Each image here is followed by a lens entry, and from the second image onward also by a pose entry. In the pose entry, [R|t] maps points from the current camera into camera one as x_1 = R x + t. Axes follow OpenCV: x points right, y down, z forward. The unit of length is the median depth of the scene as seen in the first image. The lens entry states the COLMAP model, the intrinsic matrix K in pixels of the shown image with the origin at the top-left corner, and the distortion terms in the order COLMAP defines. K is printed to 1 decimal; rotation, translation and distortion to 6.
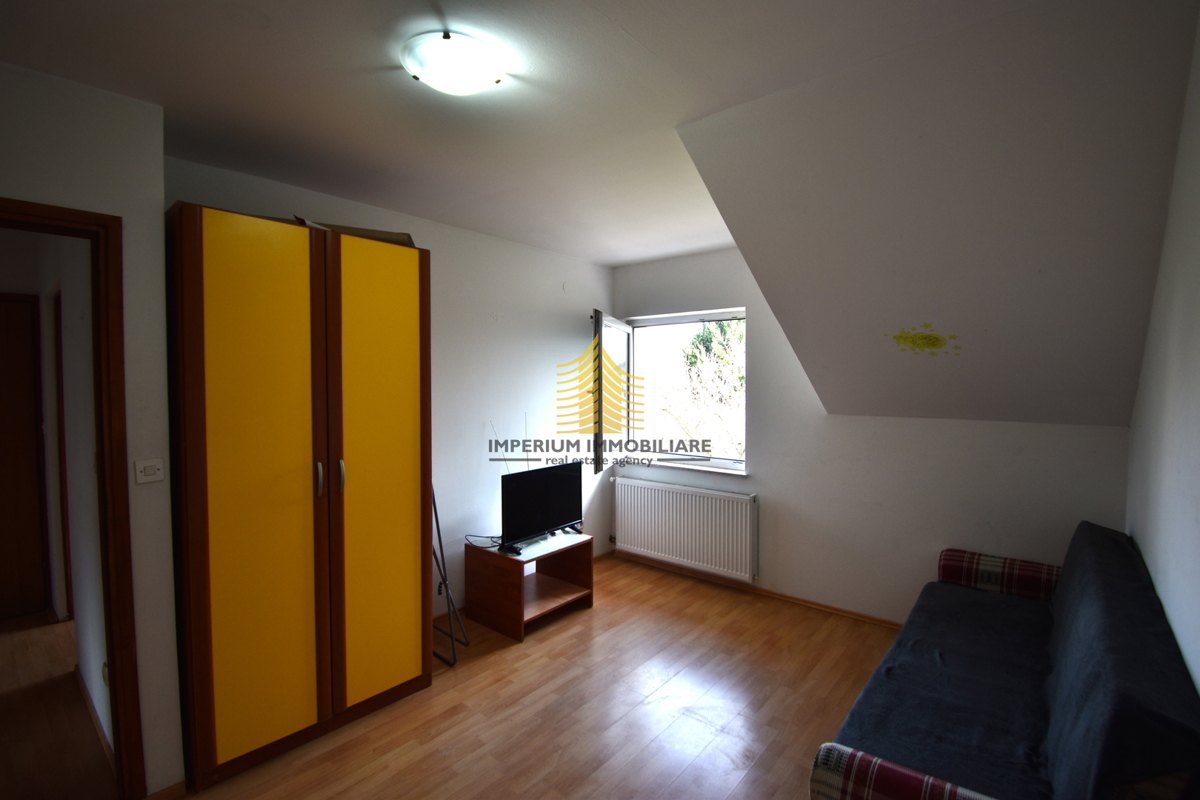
lens RADIAL K [[505.0, 0, 585.7], [0, 505.0, 396.7], [0, 0, 1]] dist [0.037136, -0.023644]
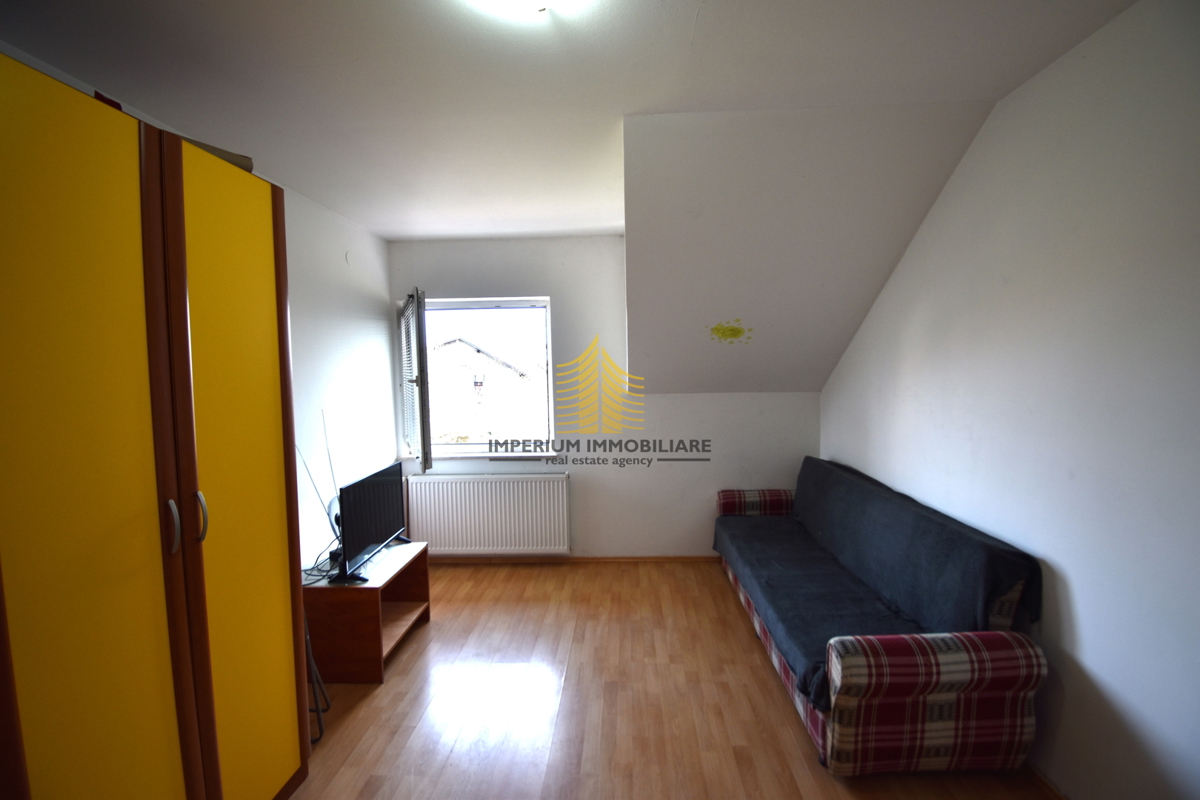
lens RADIAL K [[505.0, 0, 585.7], [0, 505.0, 396.7], [0, 0, 1]] dist [0.037136, -0.023644]
pose [[0.817148, -0.047224, 0.574491, -0.311755], [0.035813, 0.998872, 0.031169, 0.000845], [-0.575315, -0.004895, 0.817917, 0.126948]]
